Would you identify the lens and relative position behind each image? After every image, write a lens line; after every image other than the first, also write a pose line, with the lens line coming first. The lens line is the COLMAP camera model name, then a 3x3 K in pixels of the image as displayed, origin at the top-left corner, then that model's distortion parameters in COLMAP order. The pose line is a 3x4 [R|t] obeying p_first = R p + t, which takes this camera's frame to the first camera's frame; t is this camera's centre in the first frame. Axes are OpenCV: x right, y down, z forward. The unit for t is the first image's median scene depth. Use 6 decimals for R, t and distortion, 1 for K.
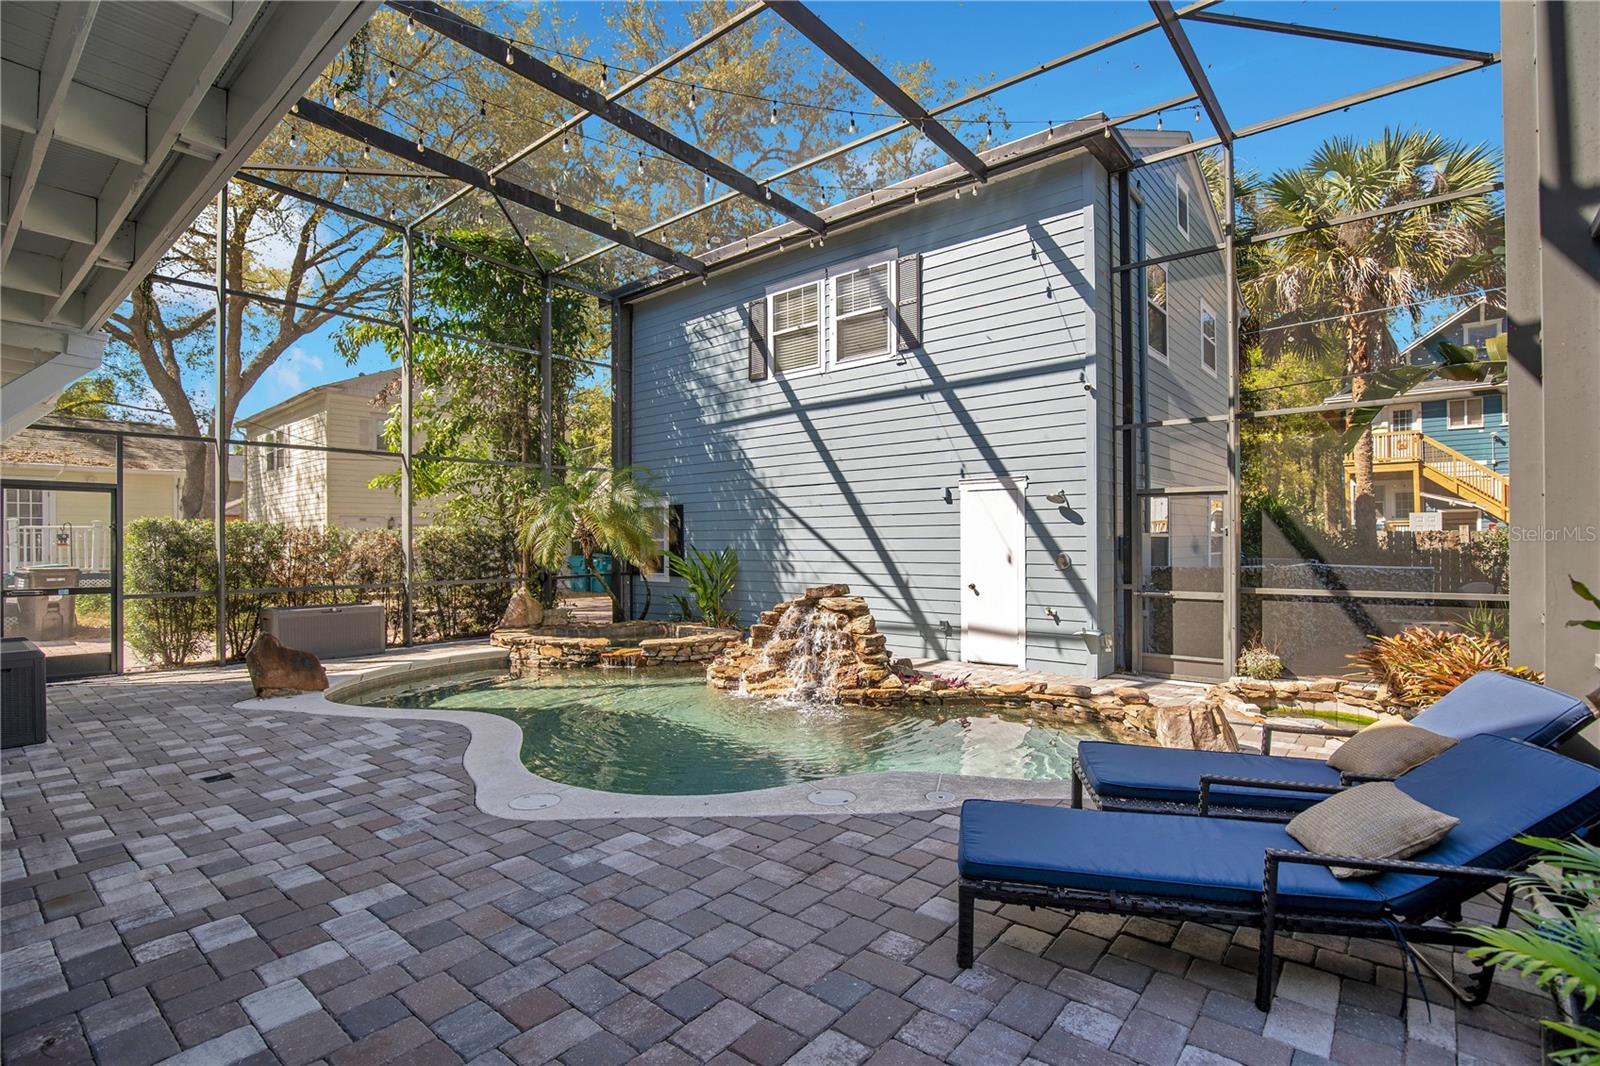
lens RADIAL K [[772.2, 0, 834.2], [0, 772.2, 532.7], [0, 0, 1]] dist [-0.031157, 0.001329]
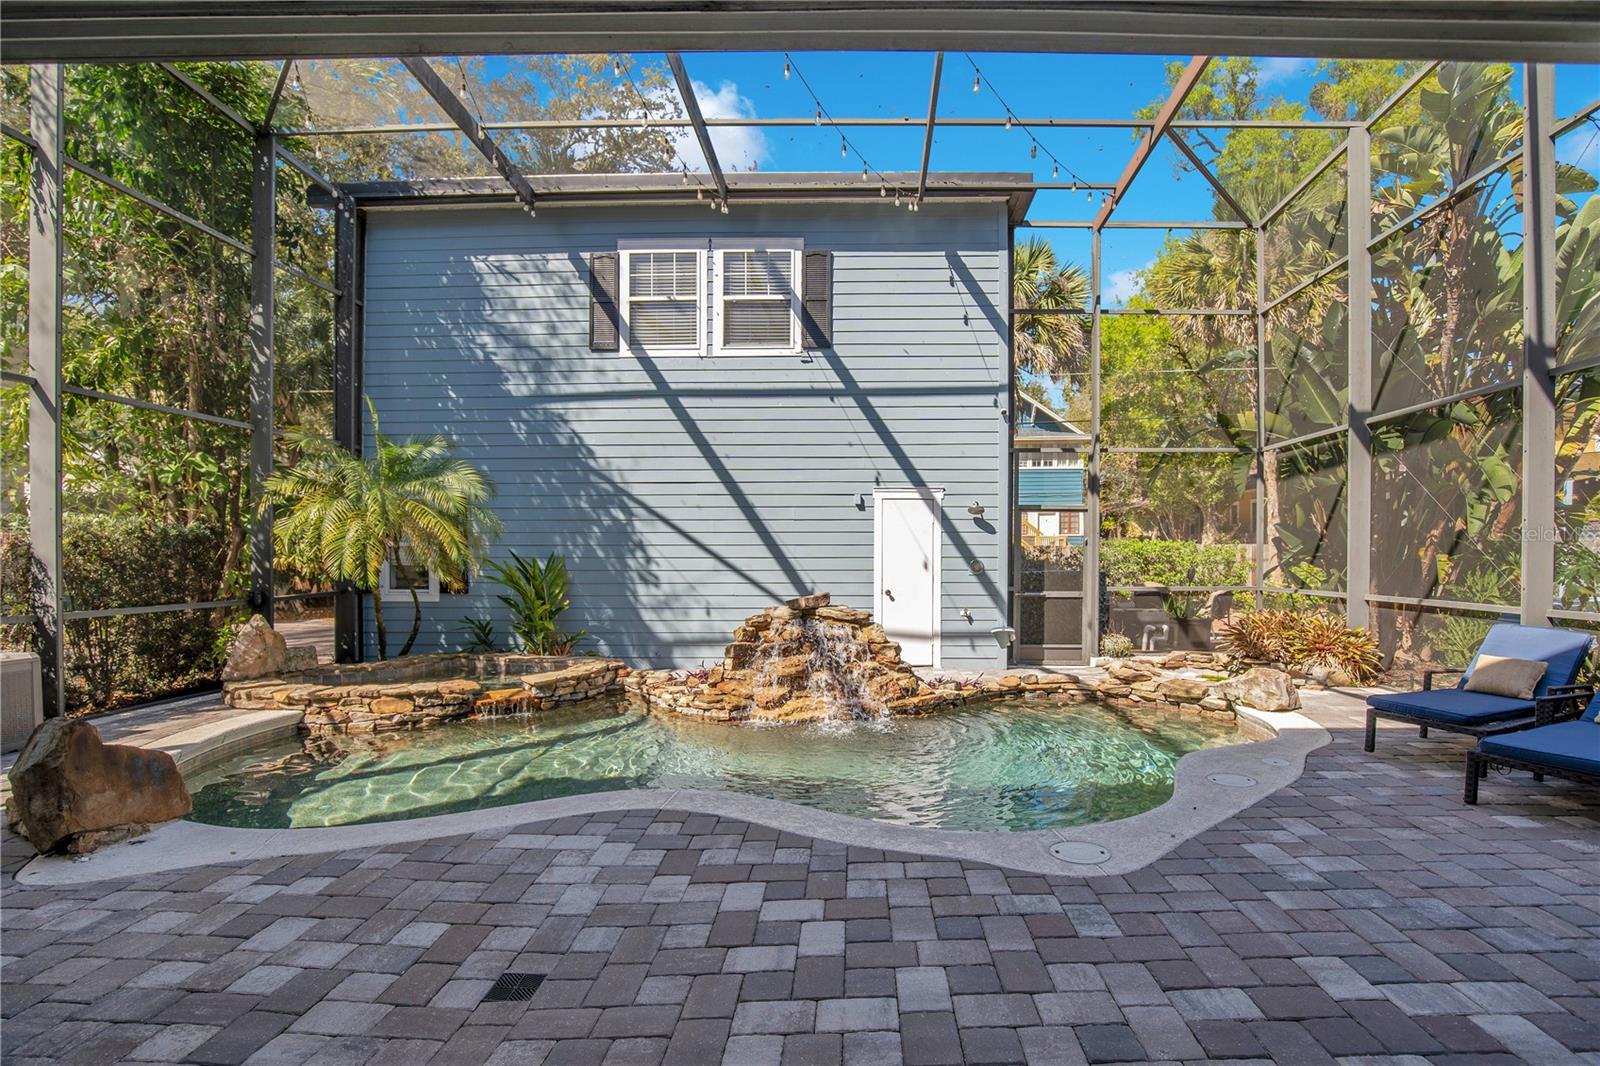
lens RADIAL K [[772.2, 0, 850.0], [0, 772.2, 559.2], [0, 0, 1]] dist [-0.031157, 0.001329]
pose [[0.770845, 0.001670, 0.637020, -0.487665], [-0.011535, 0.999869, 0.011338, 0.013891], [-0.636918, -0.016088, 0.770764, 0.233875]]
